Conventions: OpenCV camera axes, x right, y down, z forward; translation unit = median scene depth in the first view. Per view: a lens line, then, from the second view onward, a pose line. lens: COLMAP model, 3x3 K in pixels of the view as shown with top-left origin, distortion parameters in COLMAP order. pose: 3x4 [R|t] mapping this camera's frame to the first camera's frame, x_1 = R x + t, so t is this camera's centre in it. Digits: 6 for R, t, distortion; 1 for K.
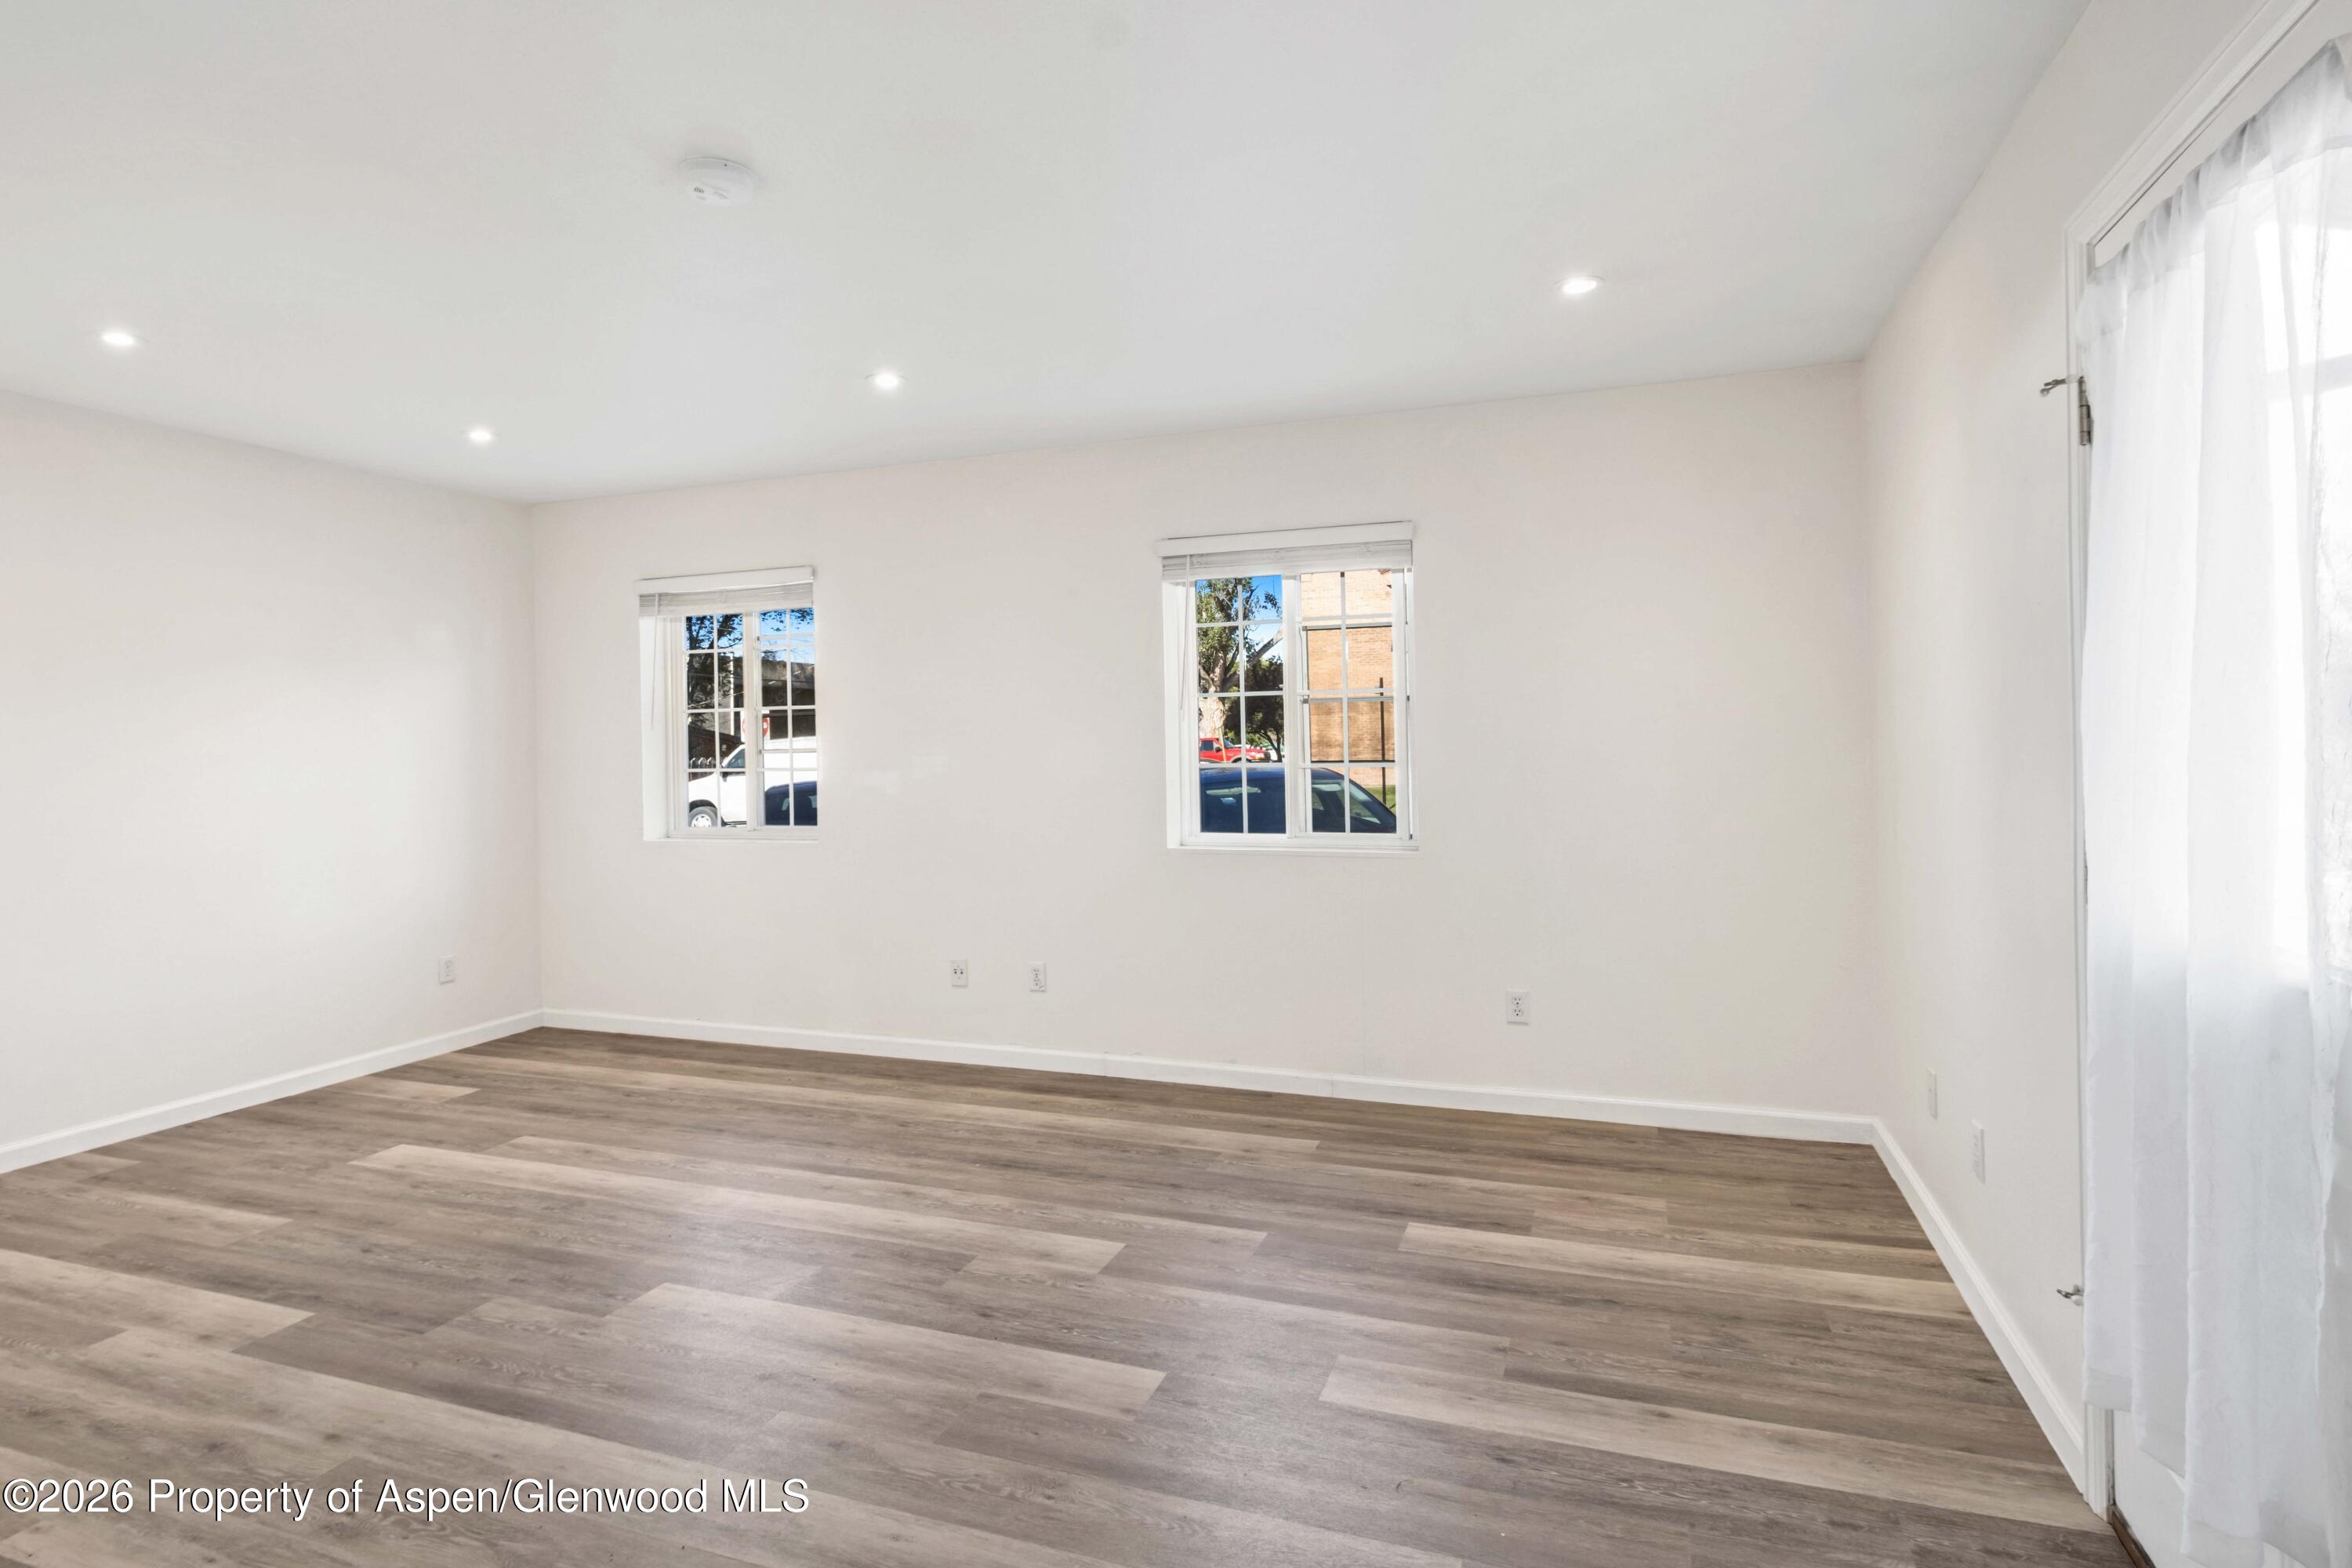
lens RADIAL K [[1216.7, 0, 1176.0], [0, 1216.7, 784.0], [0, 0, 1]] dist [0.000413, 0.000400]
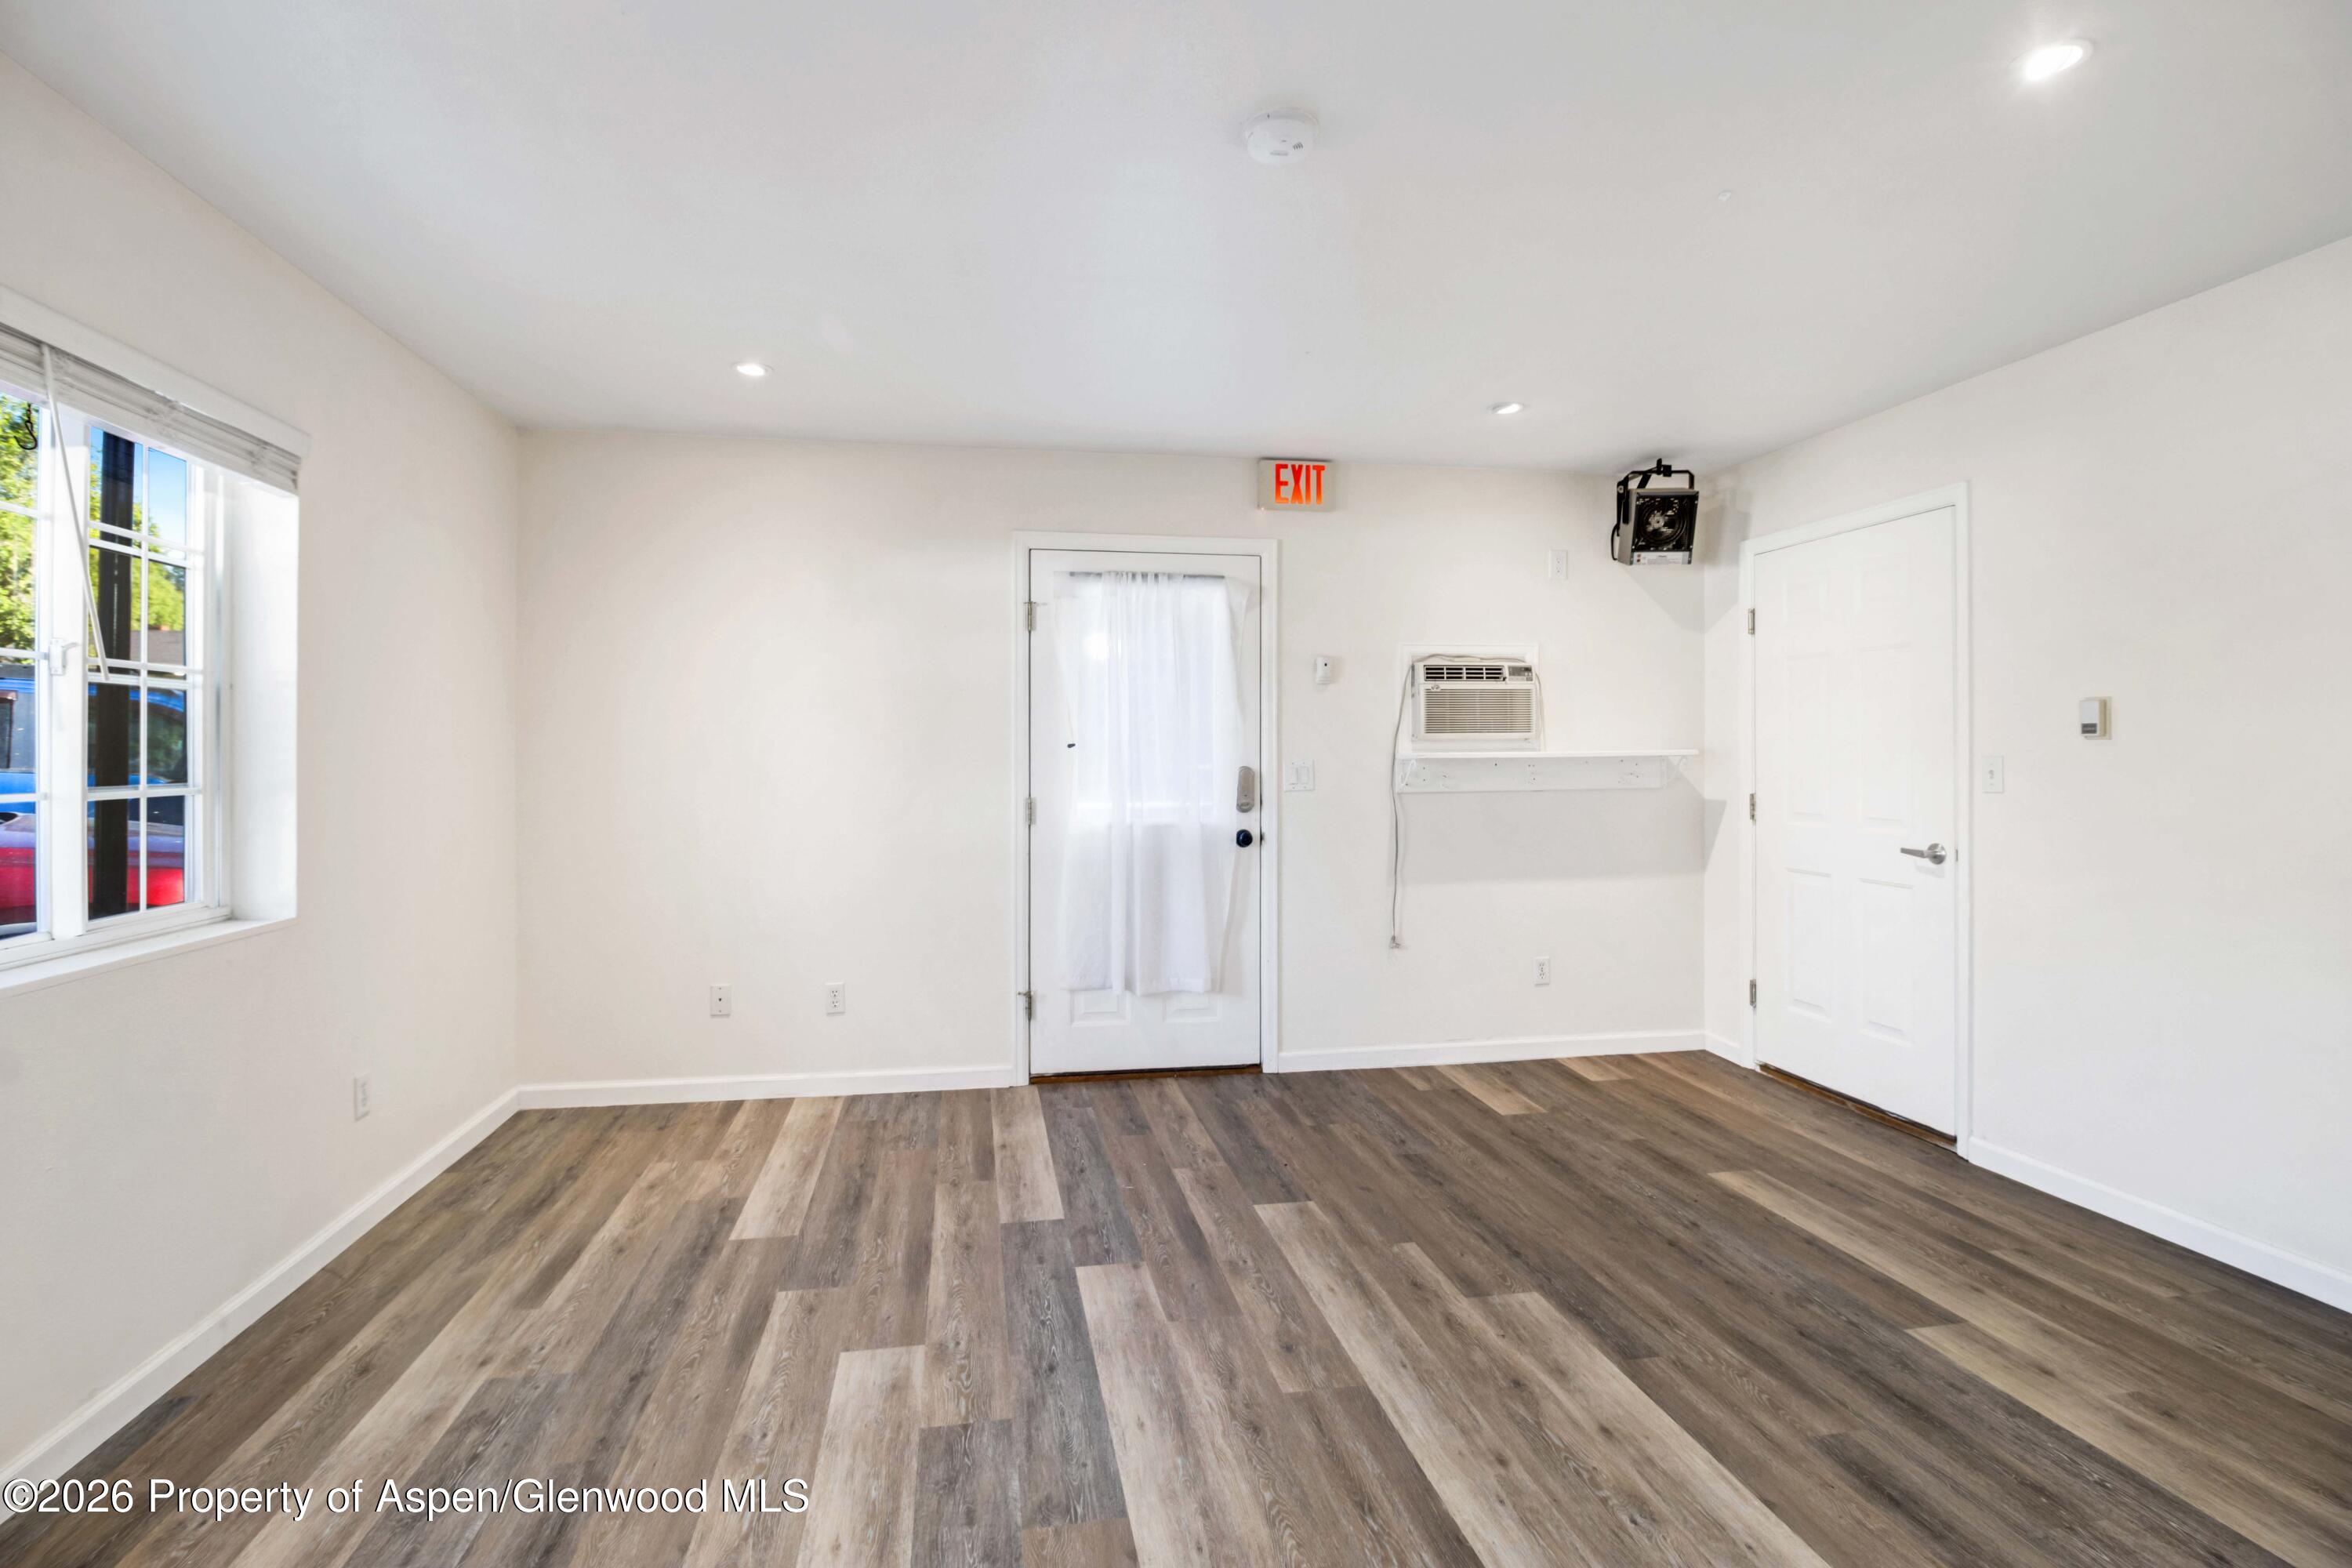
lens RADIAL K [[1101.4, 0, 1157.5], [0, 1101.4, 743.2], [0, 0, 1]] dist [0.000511, -0.011764]
pose [[-0.499725, 0.022187, 0.865900, -0.920447], [0.037125, 0.999302, -0.004180, -0.056602], [-0.865388, 0.030058, -0.500200, 1.274285]]
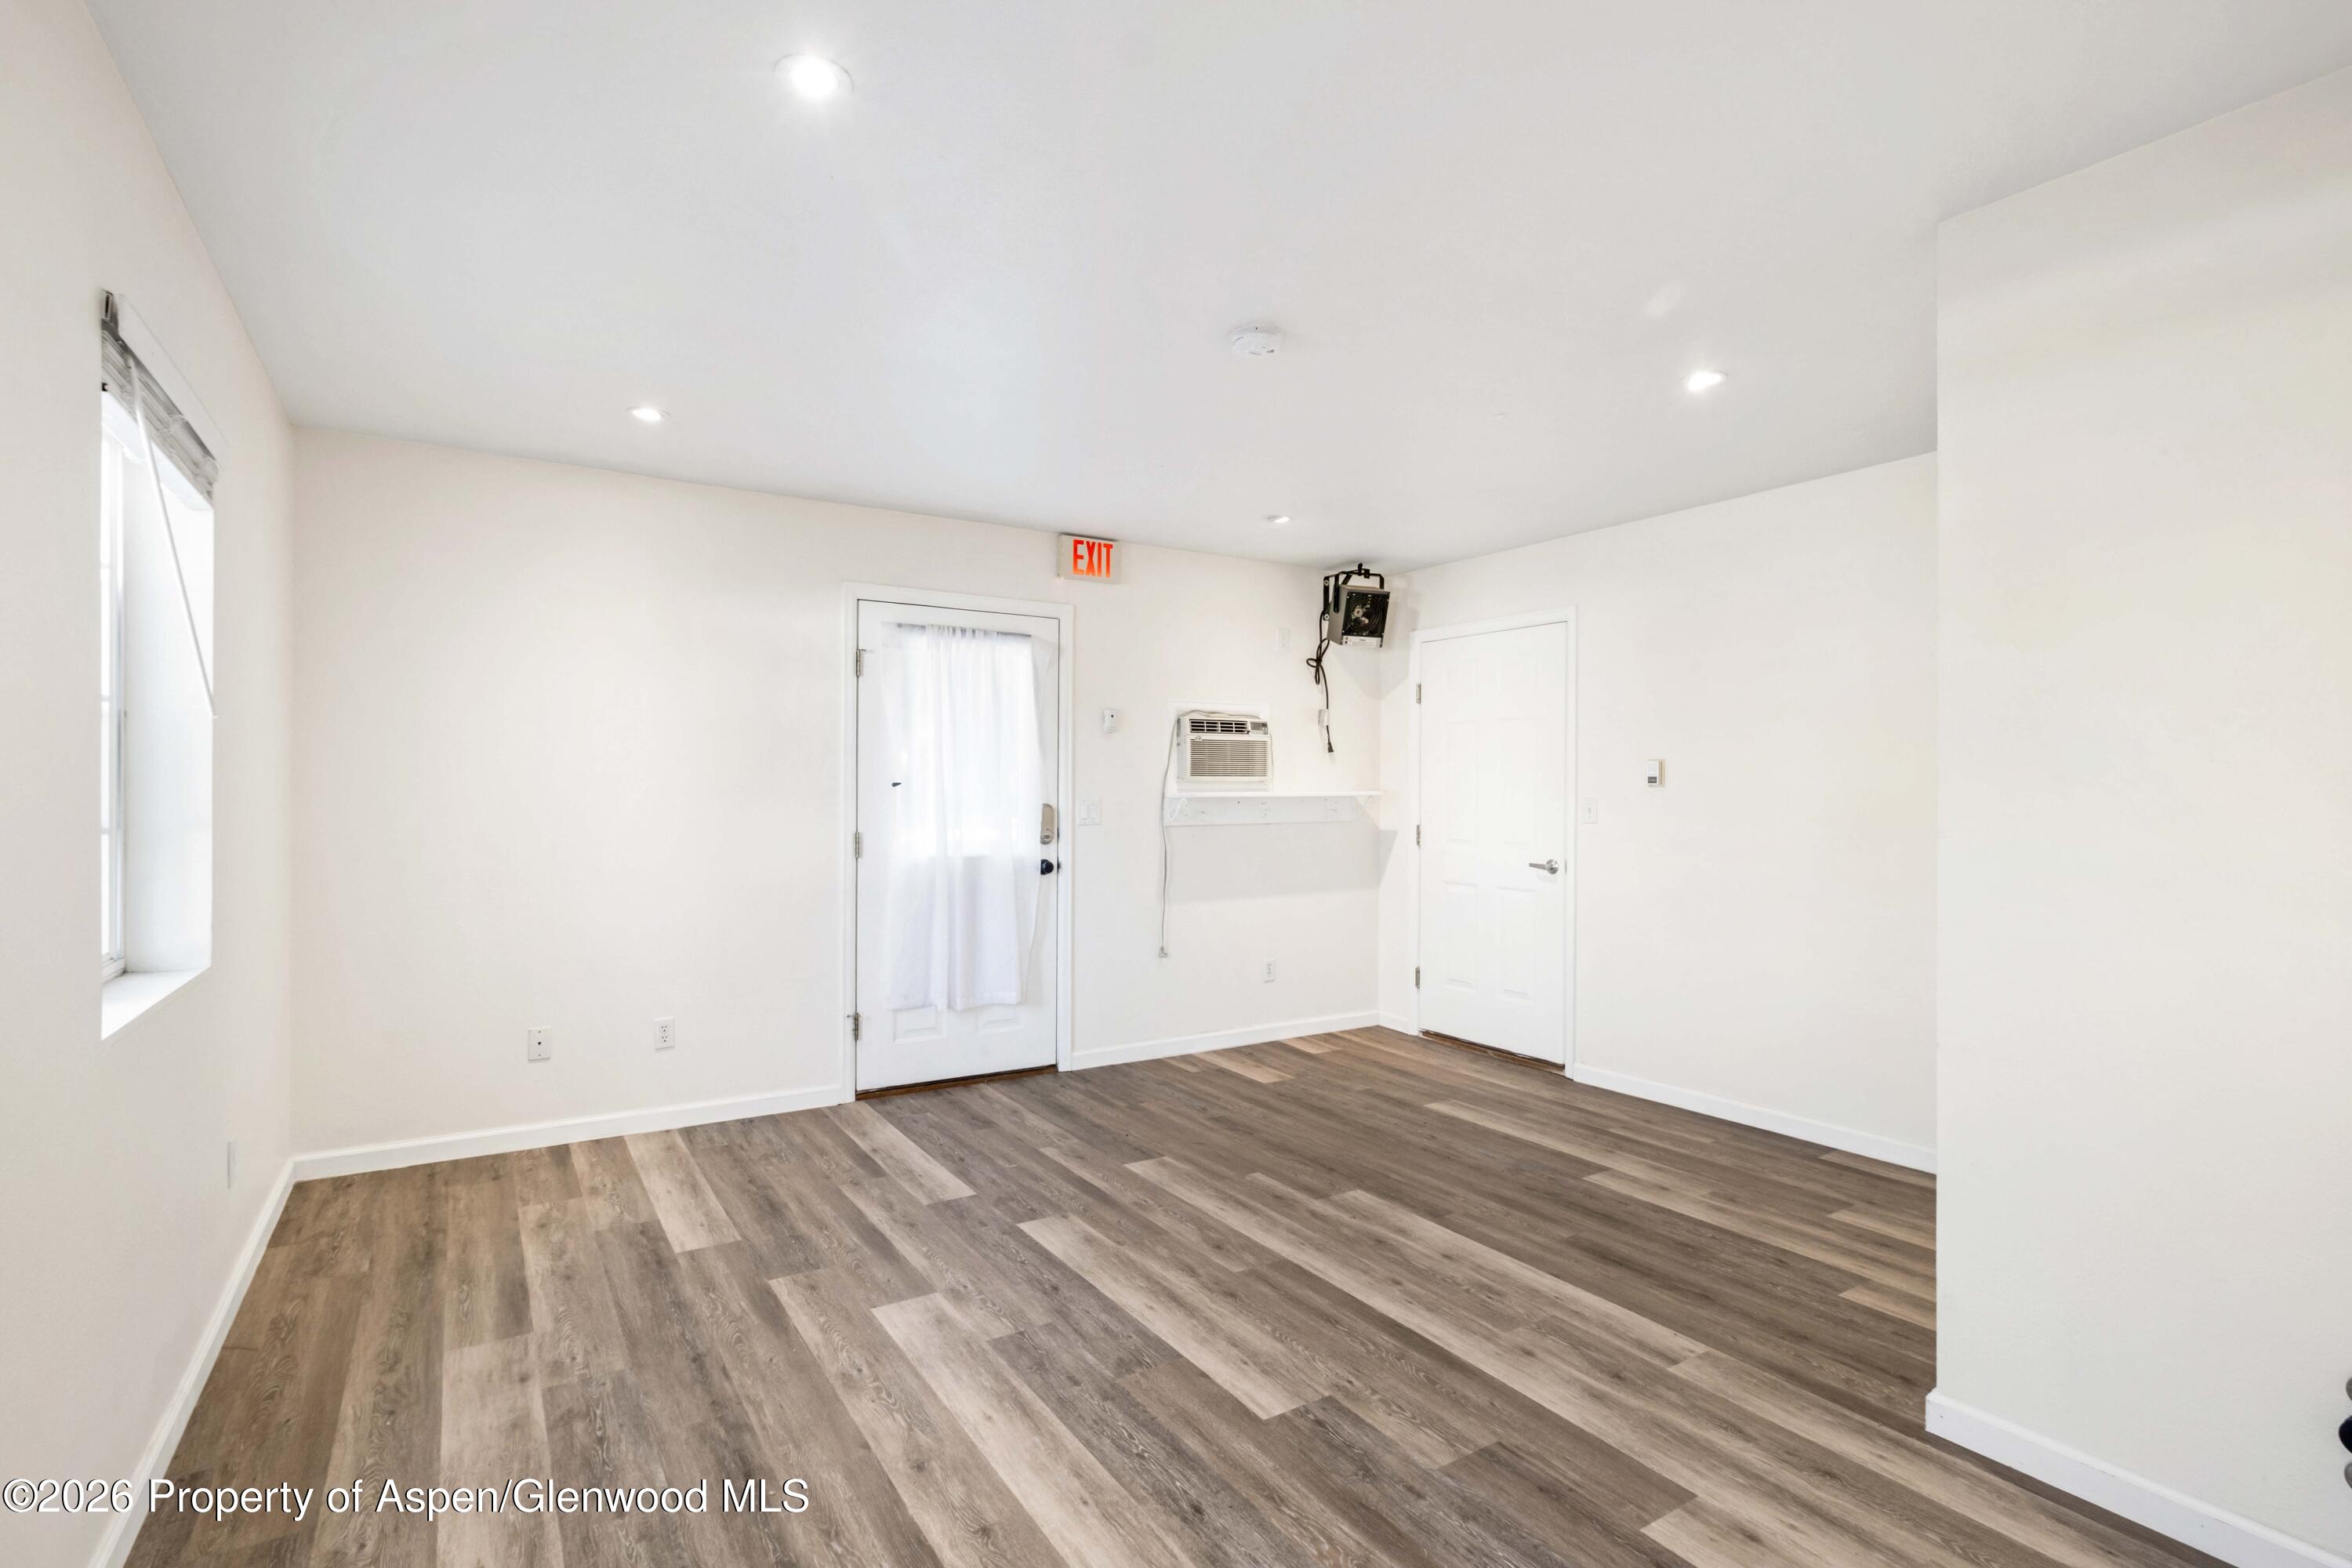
lens RADIAL K [[1111.4, 0, 1176.0], [0, 1111.4, 784.0], [0, 0, 1]] dist [0.001292, 0.000471]
pose [[-0.795872, 0.012221, 0.605342, -0.879224], [0.025412, 0.999590, 0.013230, -0.076081], [-0.604931, 0.025912, -0.795856, 1.694709]]
